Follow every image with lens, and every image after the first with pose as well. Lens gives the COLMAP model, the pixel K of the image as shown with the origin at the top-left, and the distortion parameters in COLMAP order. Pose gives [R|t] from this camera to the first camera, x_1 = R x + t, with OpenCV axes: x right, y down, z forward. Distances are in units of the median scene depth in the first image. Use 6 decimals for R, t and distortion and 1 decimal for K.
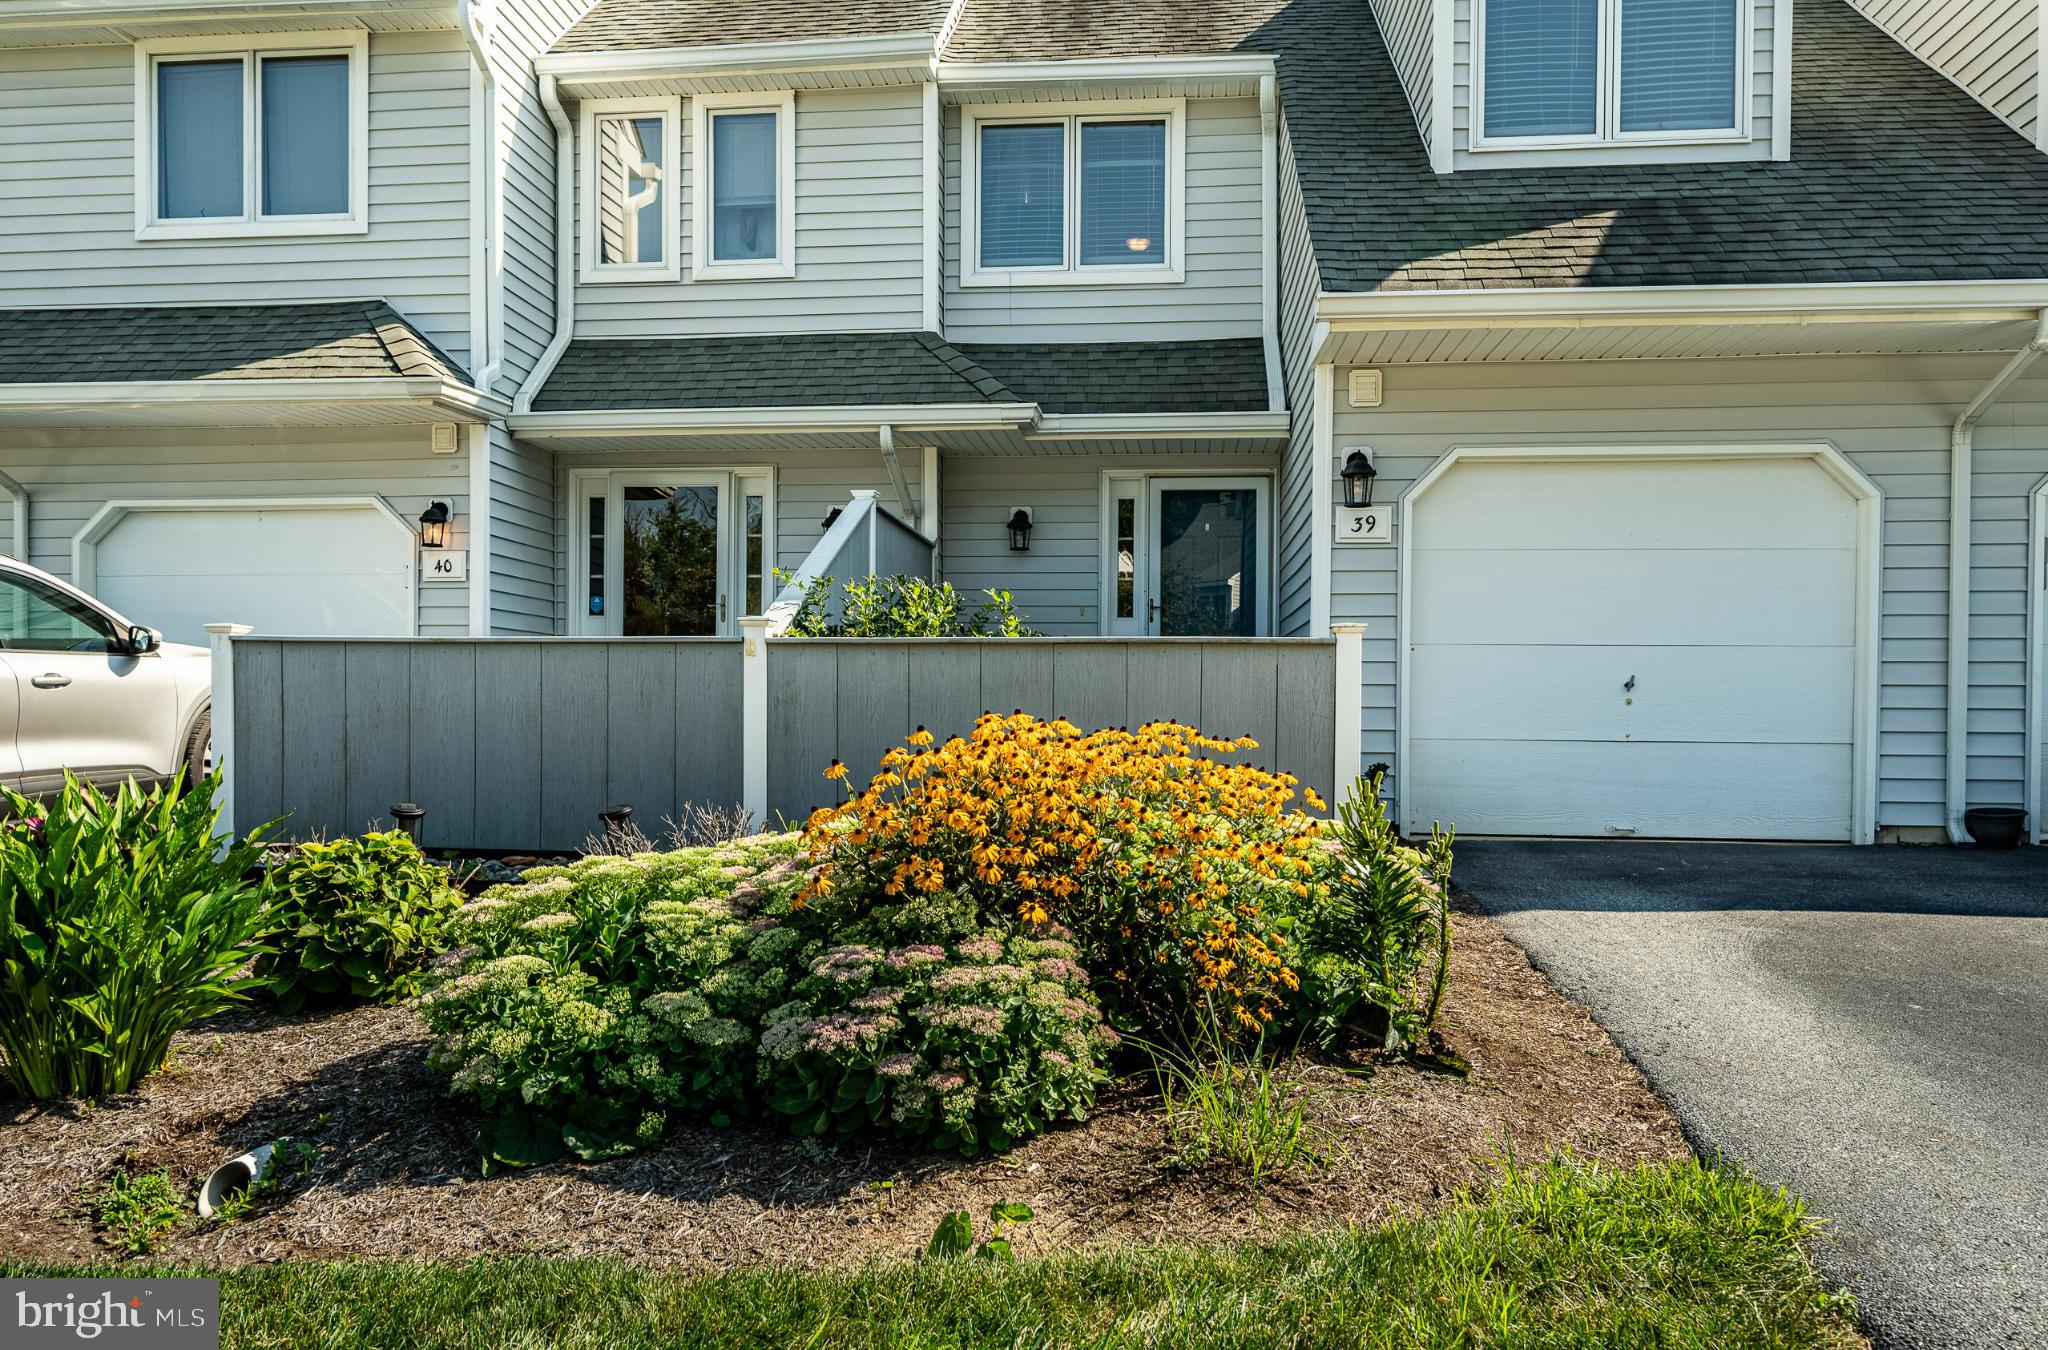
lens RADIAL K [[1421.2, 0, 1027.1], [0, 1421.2, 684.4], [0, 0, 1]] dist [0.008466, -0.003519]
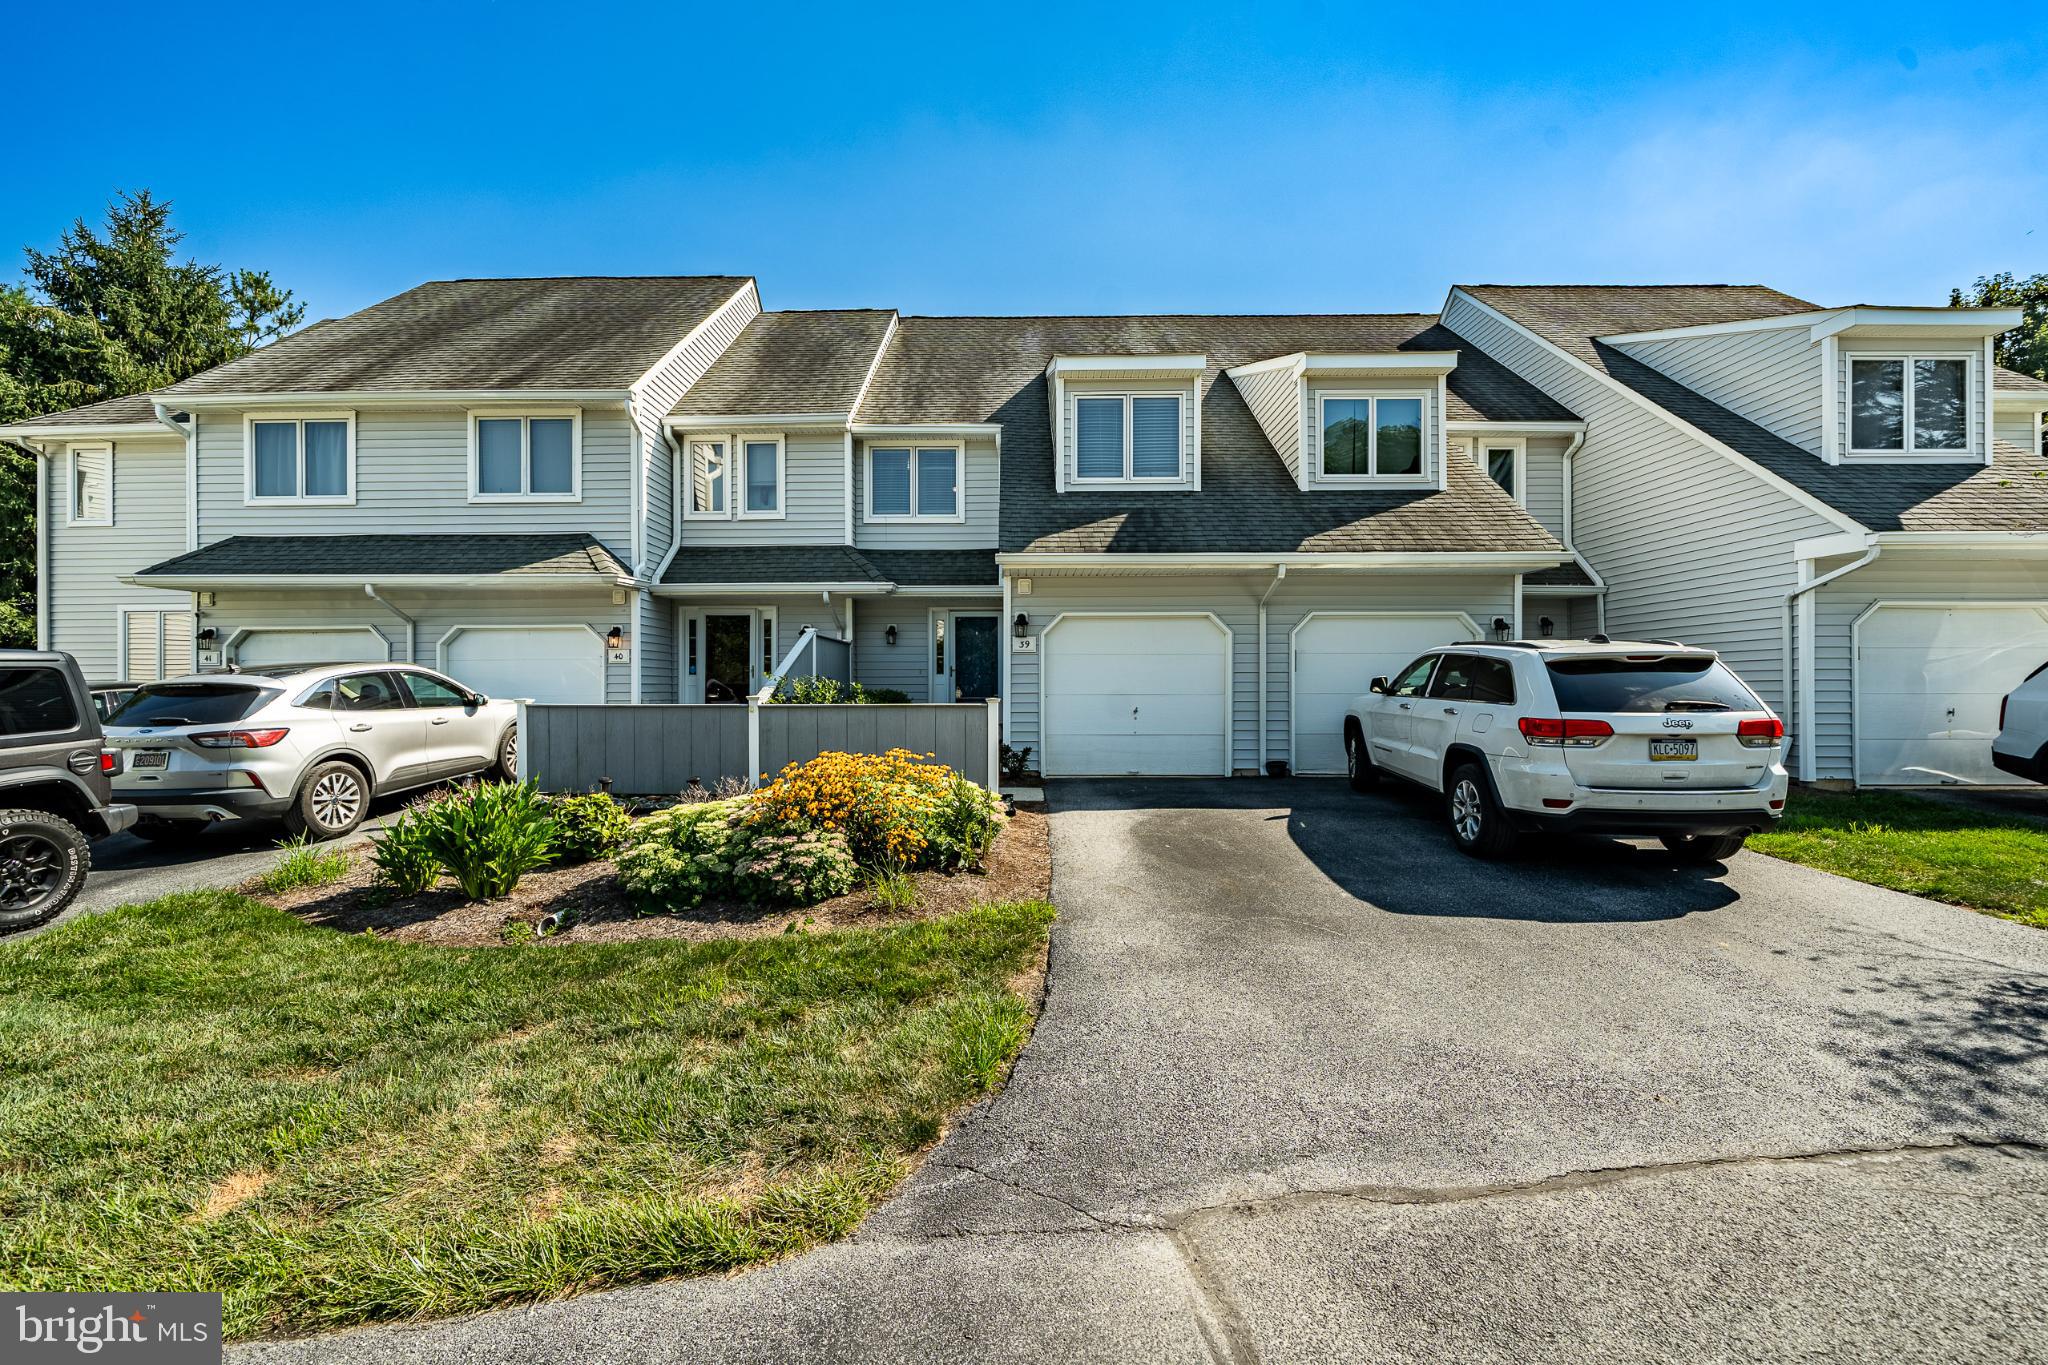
lens RADIAL K [[780.8, 0, 1011.8], [0, 780.8, 666.1], [0, 0, 1]] dist [0.001012, 0.000081]
pose [[0.996744, -0.008915, 0.080139, 0.114738], [0.009578, 0.999923, -0.007888, -0.068358], [-0.080063, 0.008630, 0.996752, -0.294090]]
